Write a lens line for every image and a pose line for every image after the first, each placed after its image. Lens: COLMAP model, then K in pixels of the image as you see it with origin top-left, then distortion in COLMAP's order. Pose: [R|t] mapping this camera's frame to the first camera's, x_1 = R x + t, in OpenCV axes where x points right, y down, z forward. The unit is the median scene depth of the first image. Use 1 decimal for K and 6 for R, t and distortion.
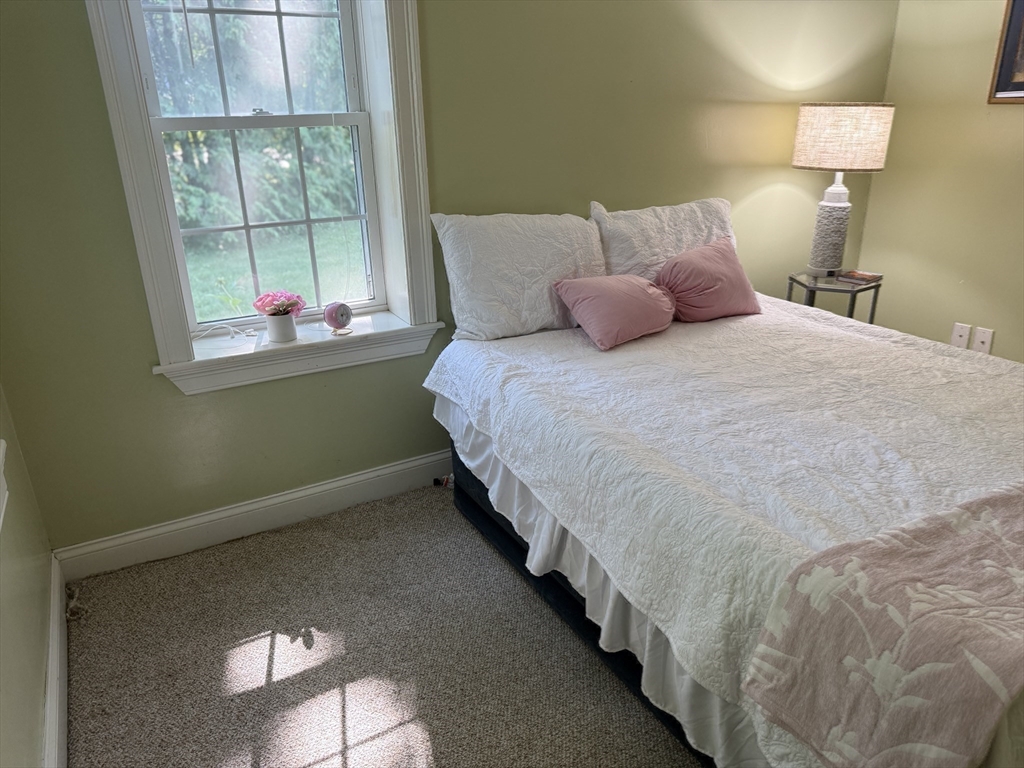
lens RADIAL K [[718.3, 0, 512.0], [0, 718.3, 384.0], [0, 0, 1]] dist [0.083504, -0.148223]
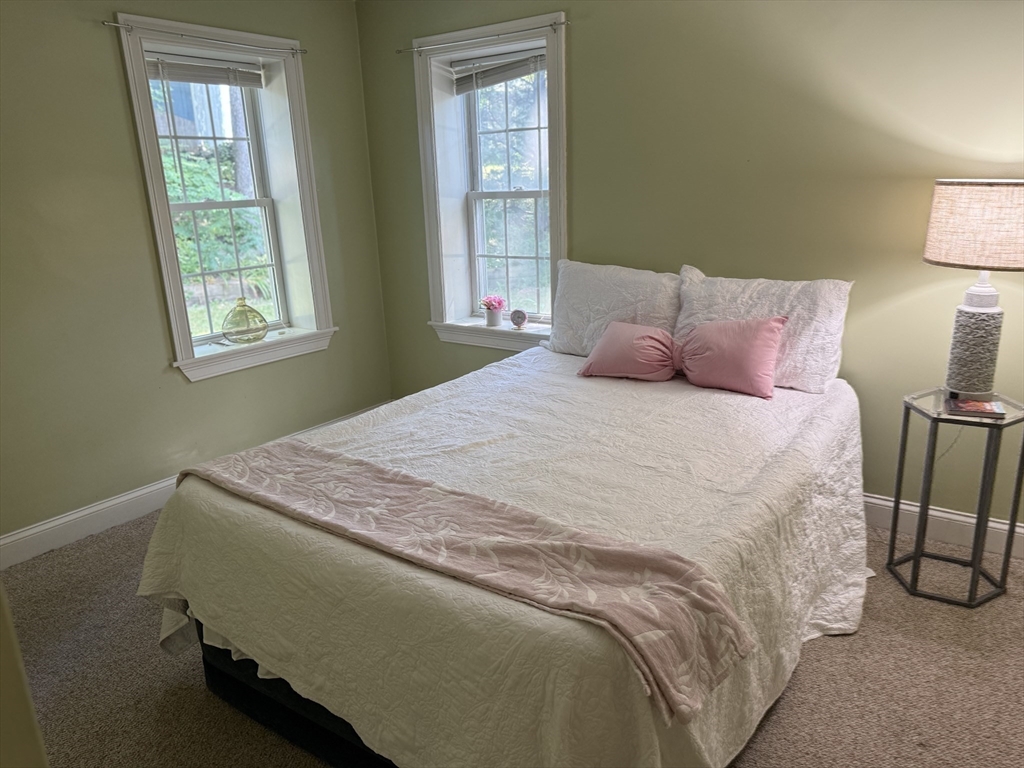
lens RADIAL K [[718.3, 0, 512.0], [0, 718.3, 384.0], [0, 0, 1]] dist [0.083504, -0.148223]
pose [[0.417798, 0.247899, -0.874066, 1.132006], [-0.300796, 0.945541, 0.124392, -0.146988], [0.857302, 0.210945, 0.469612, 0.295260]]
